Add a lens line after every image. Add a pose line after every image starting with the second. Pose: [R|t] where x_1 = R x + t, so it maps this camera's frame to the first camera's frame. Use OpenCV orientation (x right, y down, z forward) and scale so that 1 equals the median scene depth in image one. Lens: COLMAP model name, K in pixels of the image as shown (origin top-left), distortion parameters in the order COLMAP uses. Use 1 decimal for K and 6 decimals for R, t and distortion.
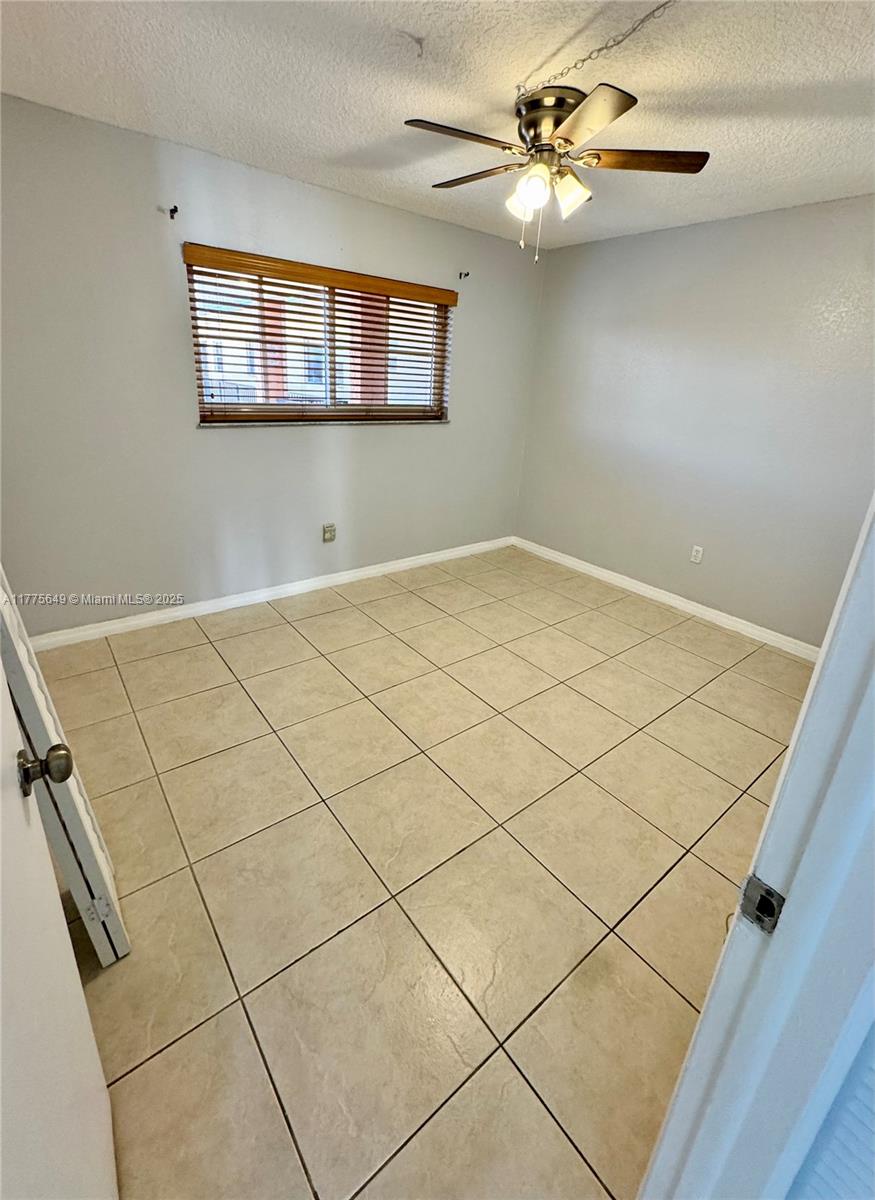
lens RADIAL K [[519.7, 0, 435.2], [0, 519.7, 548.1], [0, 0, 1]] dist [-0.000104, -0.000047]
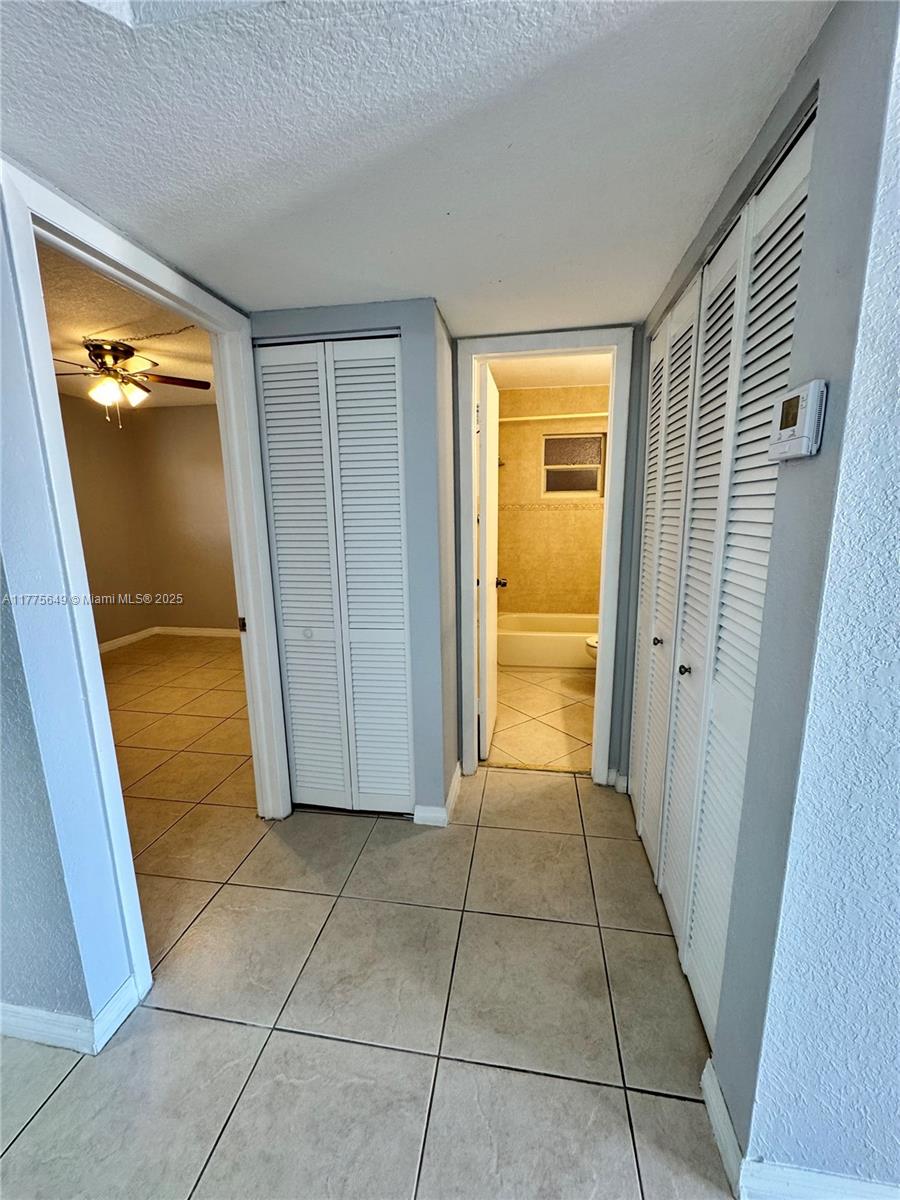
lens RADIAL K [[477.9, 0, 453.6], [0, 477.9, 598.9], [0, 0, 1]] dist [-0.000304, 0.000074]
pose [[0.735543, -0.192106, 0.649671, -0.129474], [0.267614, 0.963356, -0.018125, 0.305838], [-0.622382, 0.187193, 0.760000, -0.773736]]
